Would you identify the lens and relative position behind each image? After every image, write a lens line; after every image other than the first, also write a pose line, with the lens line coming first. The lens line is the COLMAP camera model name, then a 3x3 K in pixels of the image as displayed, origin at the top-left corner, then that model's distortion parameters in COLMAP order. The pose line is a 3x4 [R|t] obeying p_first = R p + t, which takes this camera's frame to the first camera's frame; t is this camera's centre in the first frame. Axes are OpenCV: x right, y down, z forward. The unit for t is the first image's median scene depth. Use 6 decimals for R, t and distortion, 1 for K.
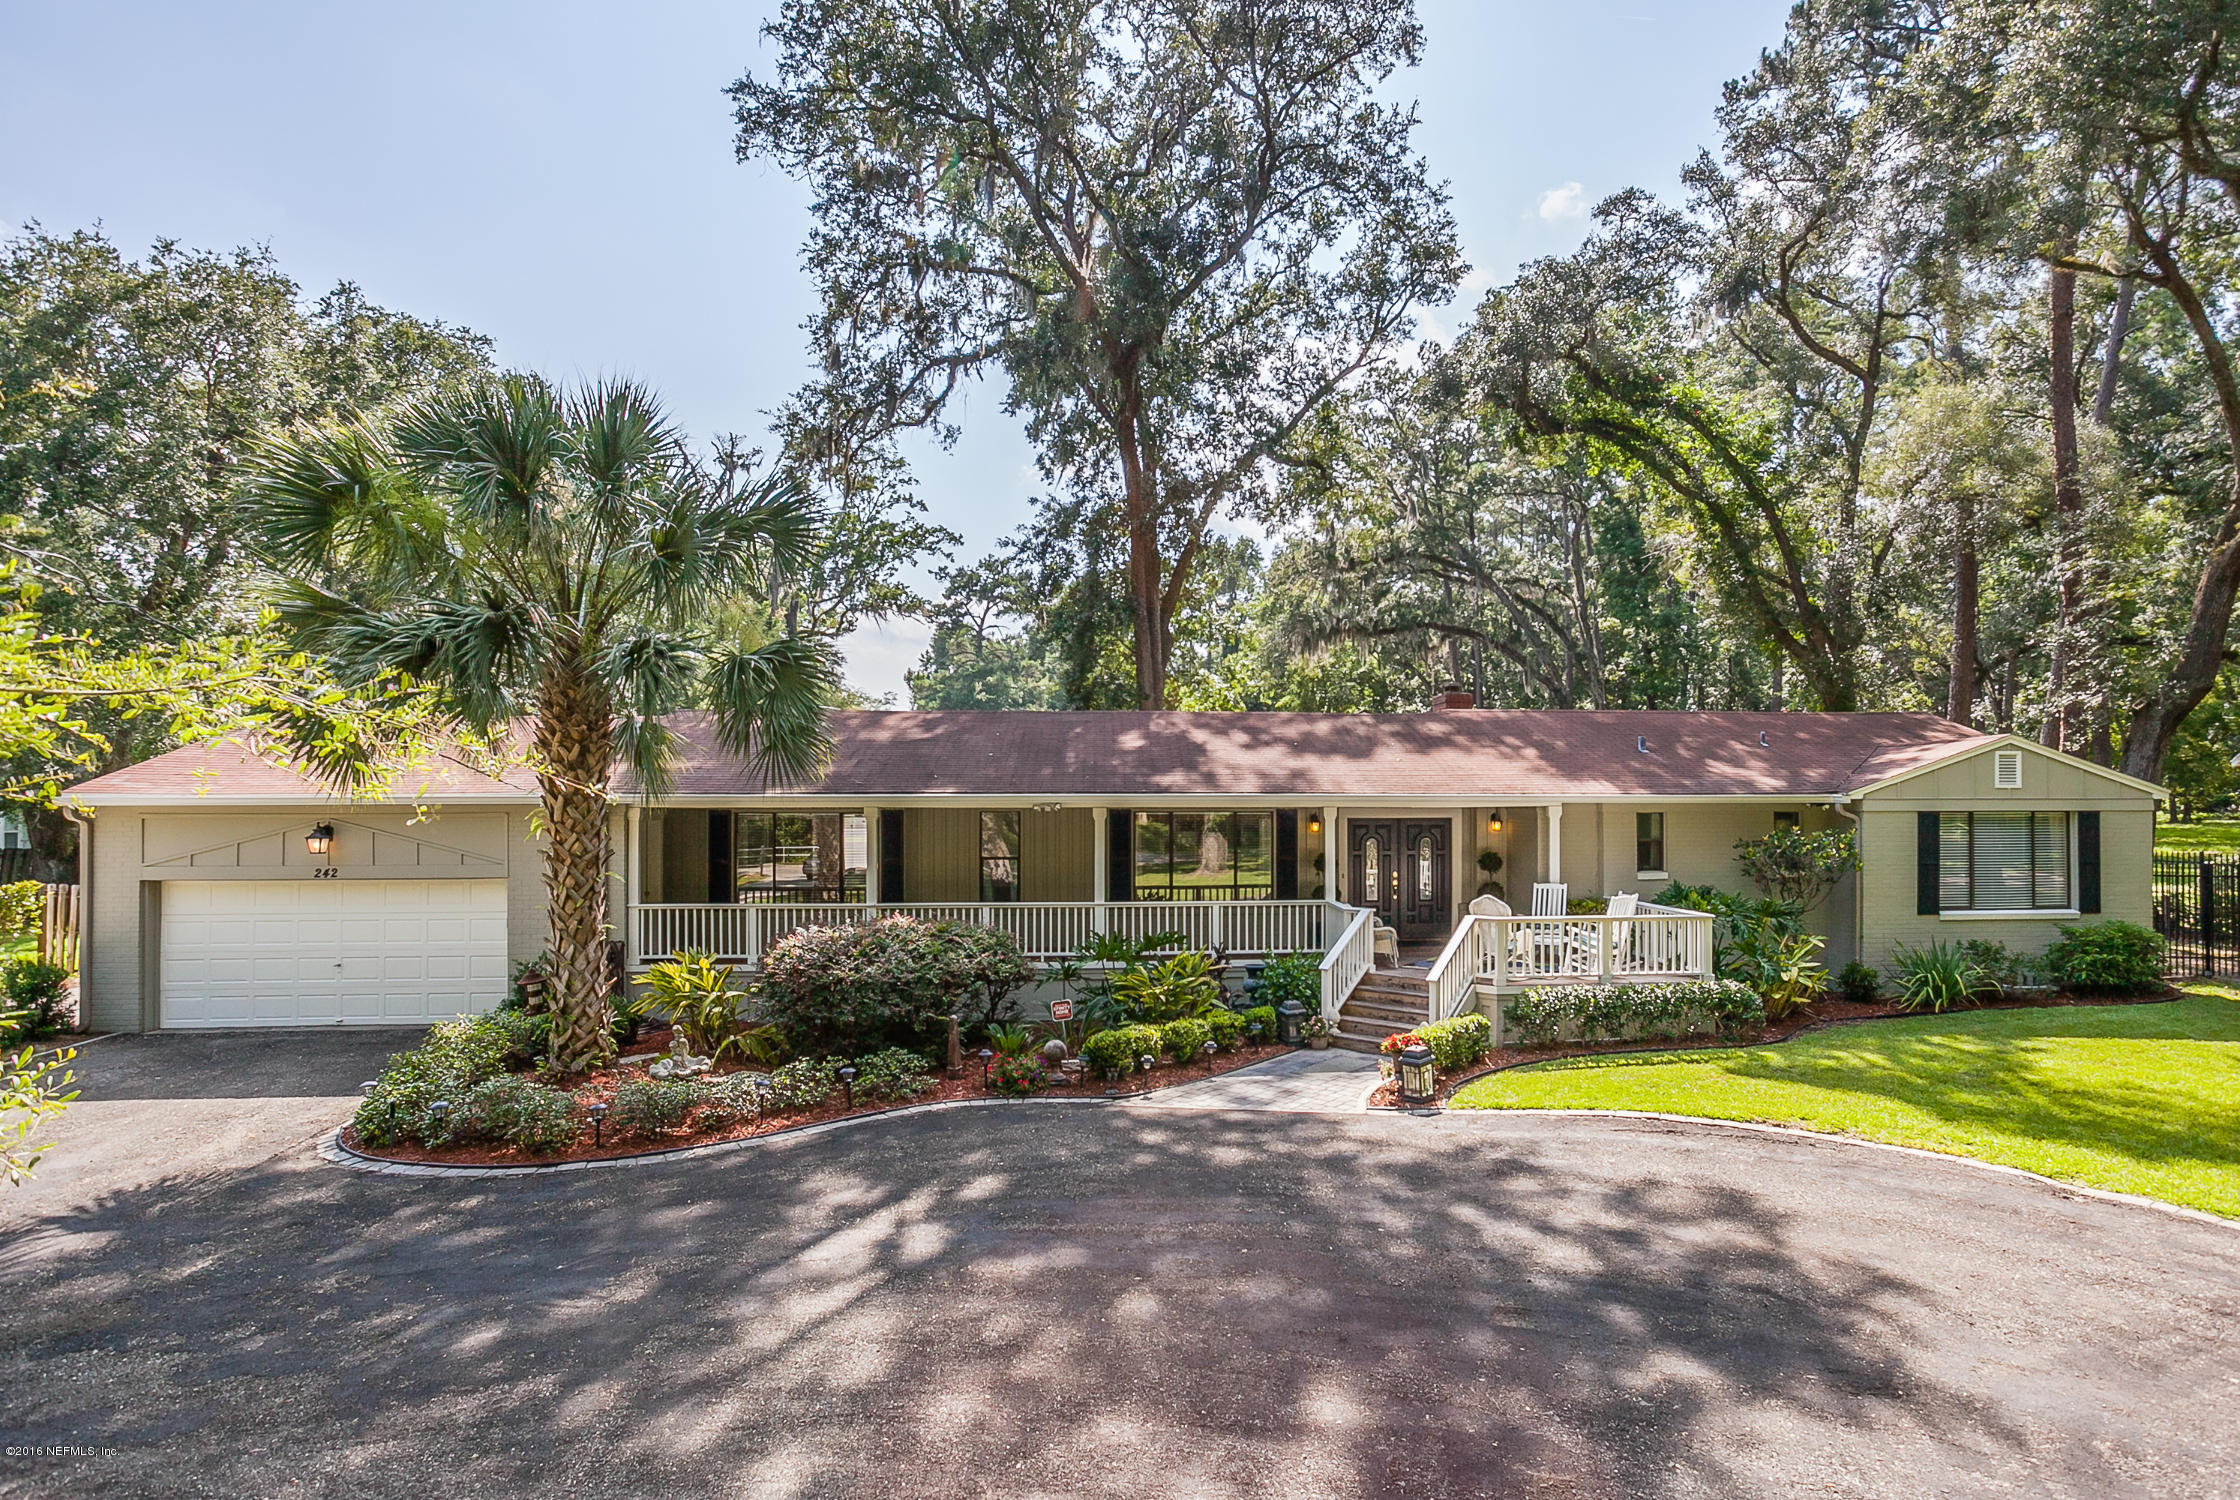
lens RADIAL K [[1063.4, 0, 1116.1], [0, 1063.4, 818.4], [0, 0, 1]] dist [-0.002289, -0.000391]
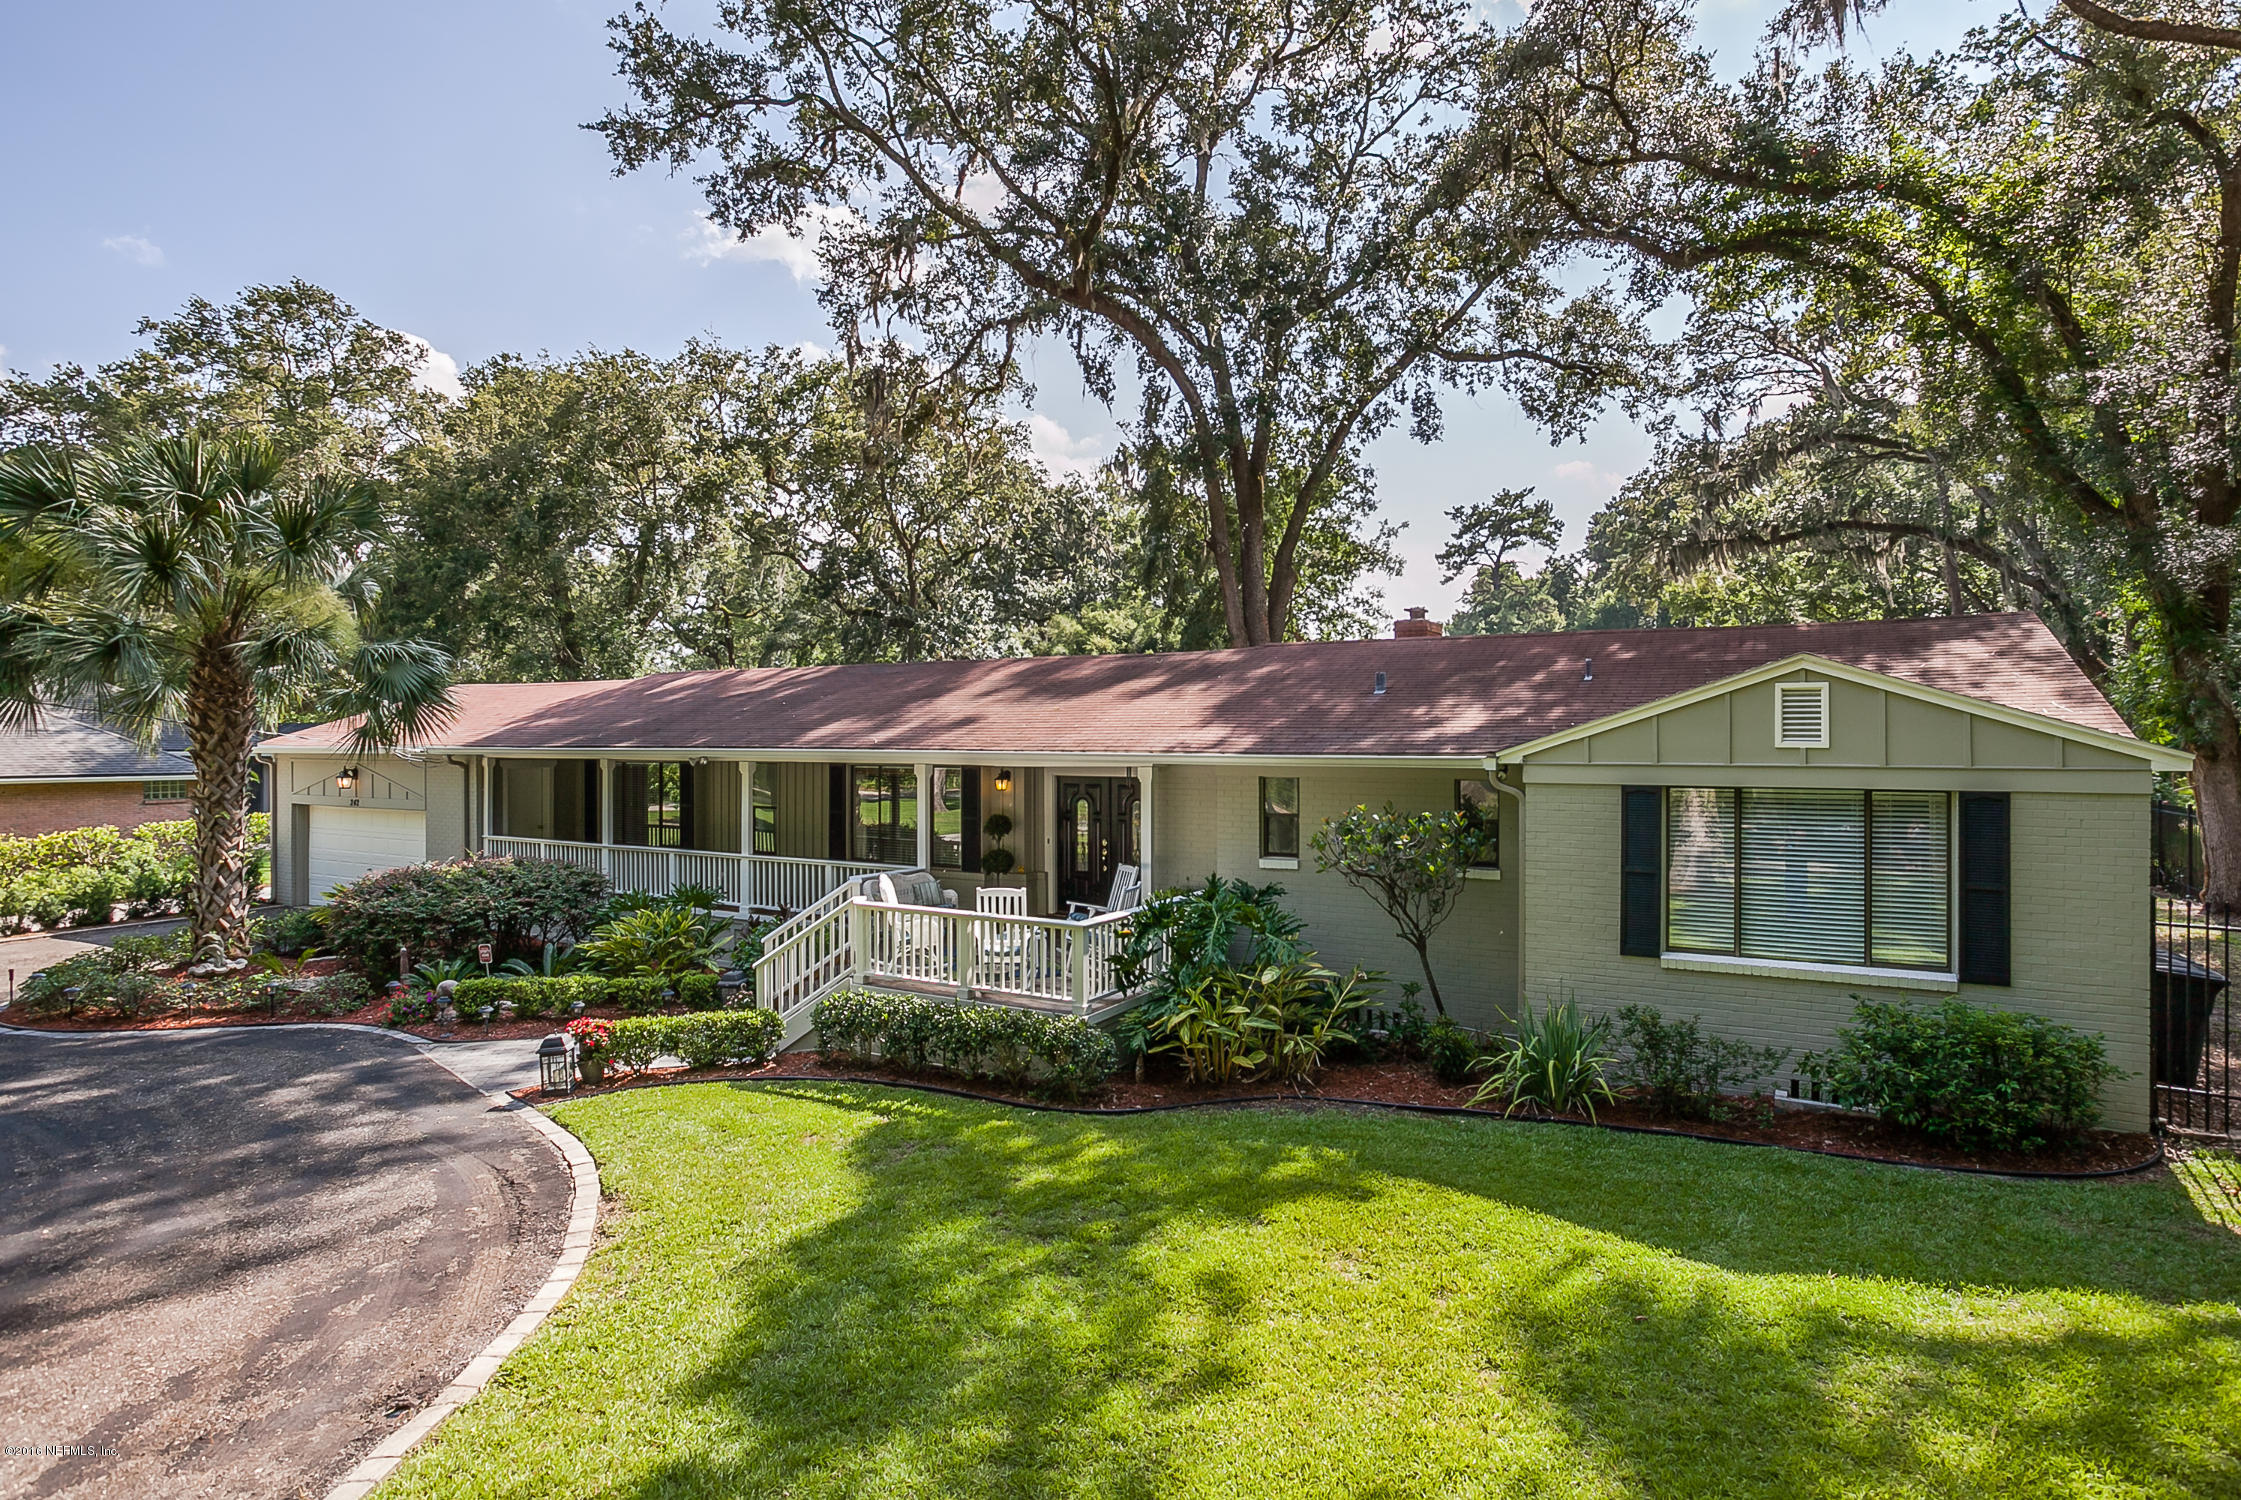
lens RADIAL K [[1061.1, 0, 1110.3], [0, 1061.1, 736.3], [0, 0, 1]] dist [0.000804, -0.000176]
pose [[0.864322, 0.000330, -0.502938, 0.799970], [-0.013172, 0.999672, -0.021982, -0.017584], [0.502765, 0.025624, 0.864043, 0.317144]]
